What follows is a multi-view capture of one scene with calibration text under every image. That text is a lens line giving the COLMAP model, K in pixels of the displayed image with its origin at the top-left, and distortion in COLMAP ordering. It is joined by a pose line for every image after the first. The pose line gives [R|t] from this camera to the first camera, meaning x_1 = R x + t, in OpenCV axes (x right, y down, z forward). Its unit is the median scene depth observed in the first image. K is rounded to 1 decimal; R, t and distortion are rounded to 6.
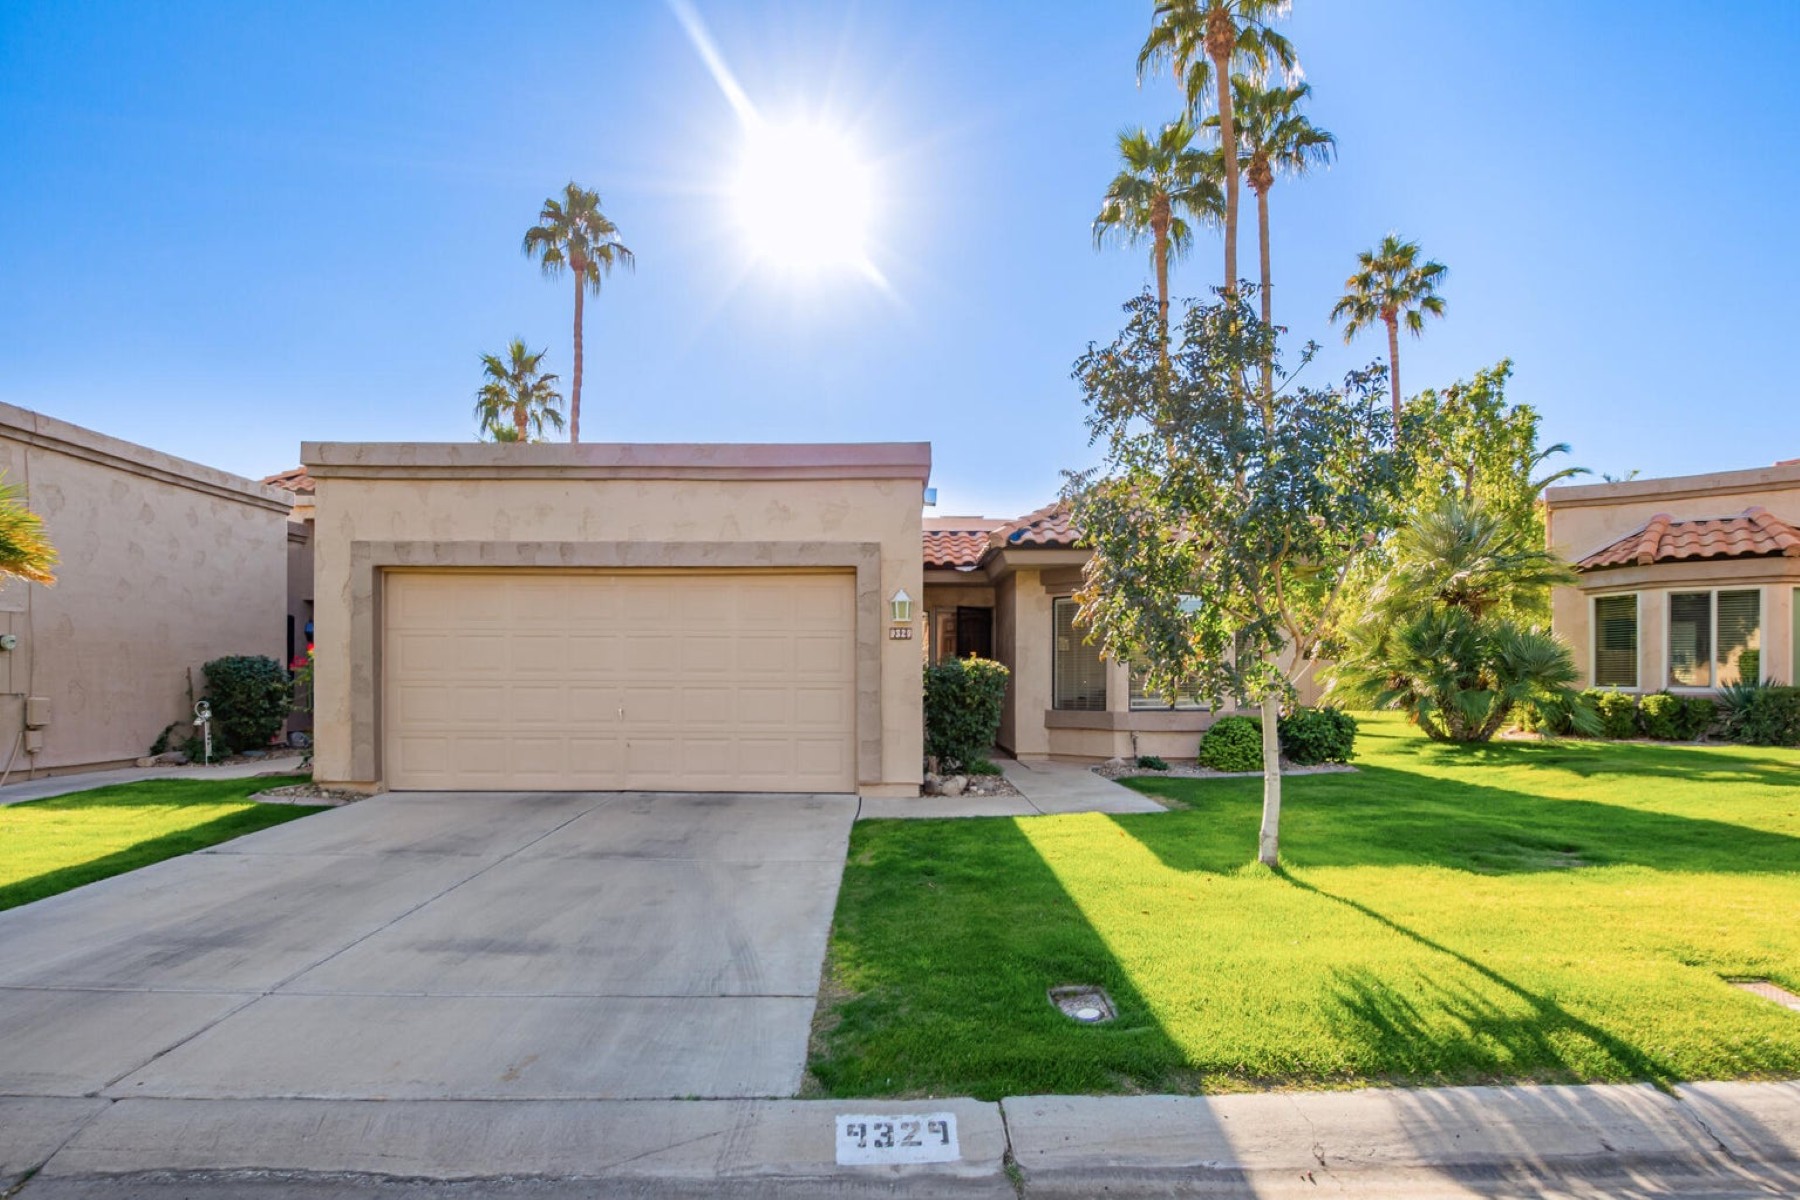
lens RADIAL K [[874.7, 0, 897.1], [0, 874.7, 653.4], [0, 0, 1]] dist [-0.021734, 0.000084]
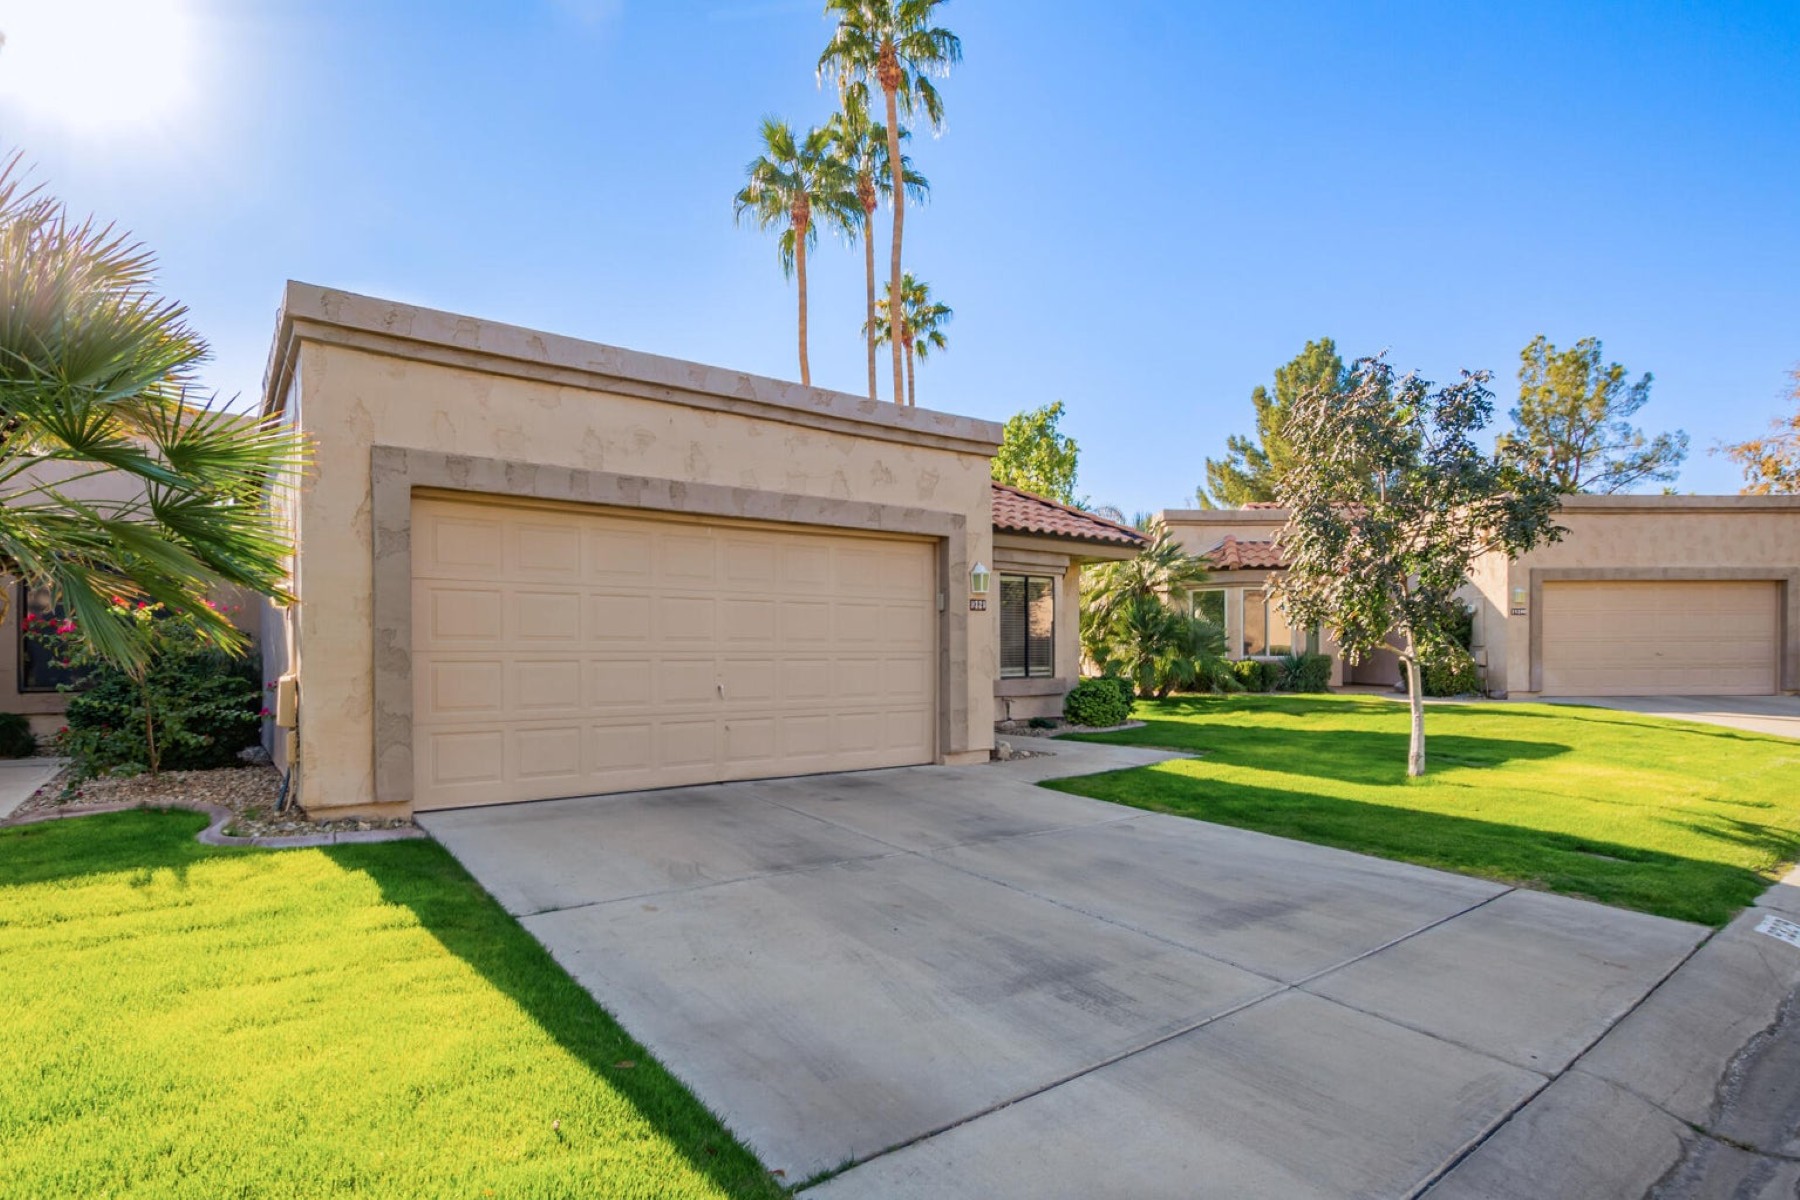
lens RADIAL K [[884.5, 0, 898.6], [0, 884.5, 633.9], [0, 0, 1]] dist [-0.026781, 0.000640]
pose [[0.814264, 0.008318, 0.580436, -0.668605], [-0.010967, 0.999939, 0.001054, 0.011109], [-0.580392, -0.007224, 0.814306, 0.204781]]
